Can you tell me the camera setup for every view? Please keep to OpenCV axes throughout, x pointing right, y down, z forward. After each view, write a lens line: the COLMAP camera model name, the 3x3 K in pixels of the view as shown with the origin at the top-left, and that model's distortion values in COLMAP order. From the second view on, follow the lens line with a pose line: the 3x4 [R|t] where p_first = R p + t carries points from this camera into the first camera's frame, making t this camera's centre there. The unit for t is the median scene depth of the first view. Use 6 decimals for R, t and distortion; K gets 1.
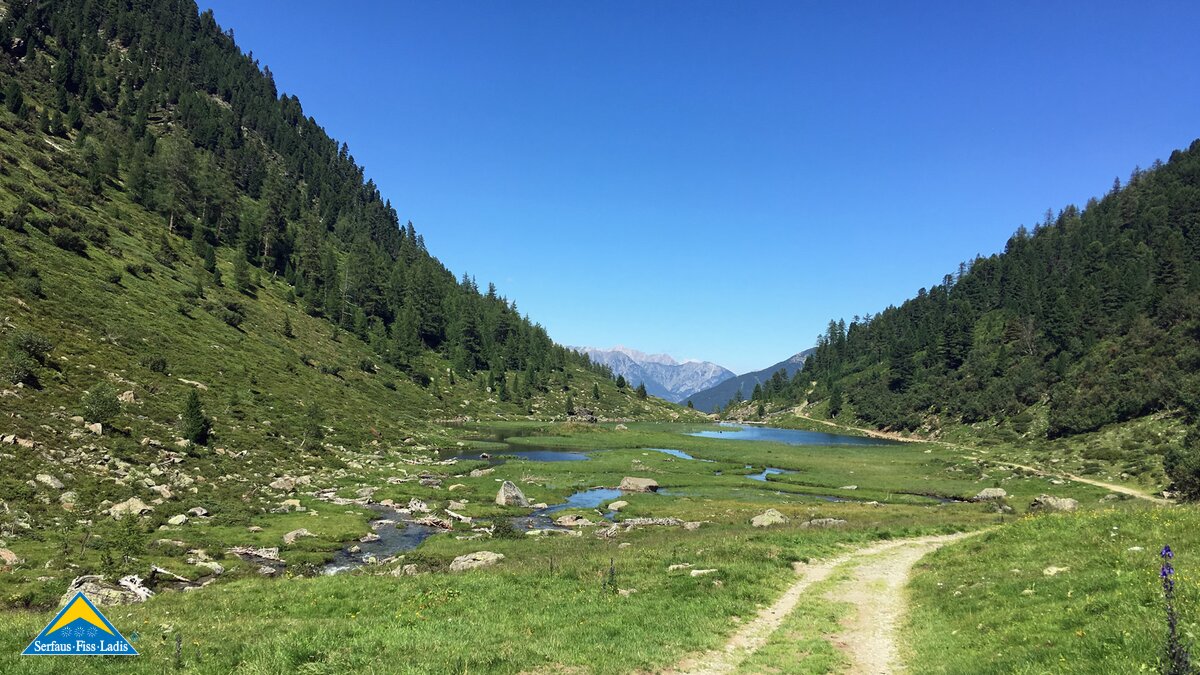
lens RADIAL K [[998.0, 0, 600.0], [0, 998.0, 337.5], [0, 0, 1]] dist [0.114793, -0.183834]
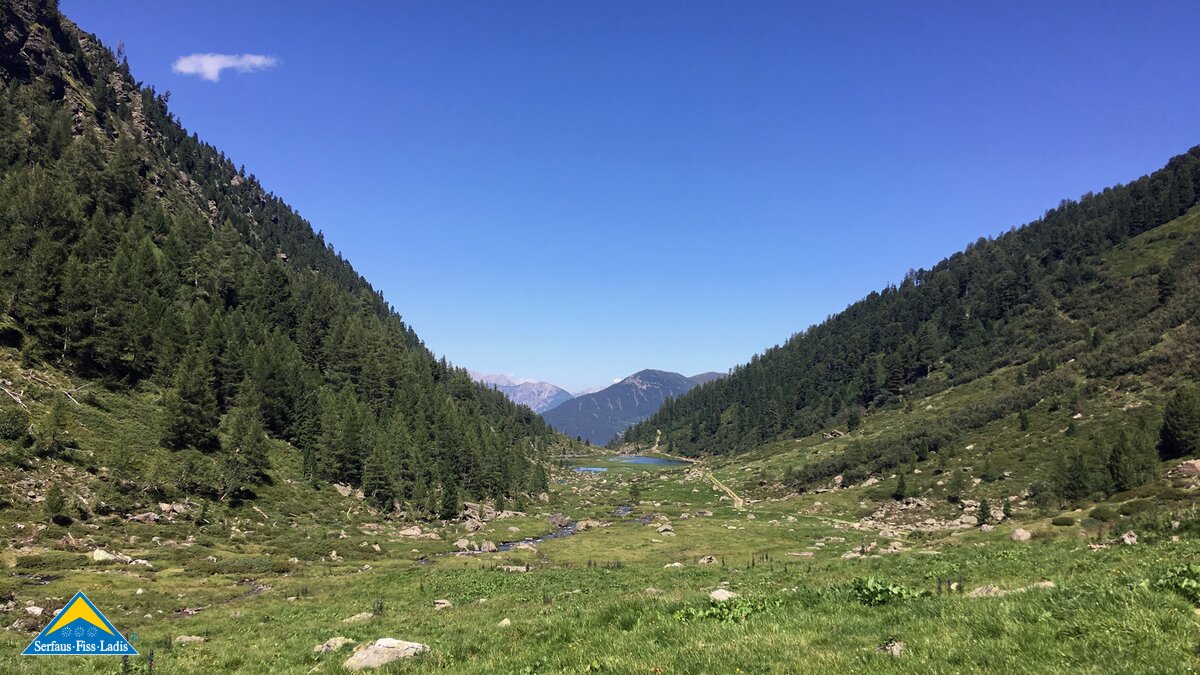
lens RADIAL K [[998.0, 0, 600.0], [0, 998.0, 337.5], [0, 0, 1]] dist [0.114793, -0.183834]
pose [[0.986076, 0.000368, 0.166292, -0.233094], [0.002674, 0.999833, -0.018068, -0.107633], [-0.166271, 0.018262, 0.985911, -0.945986]]
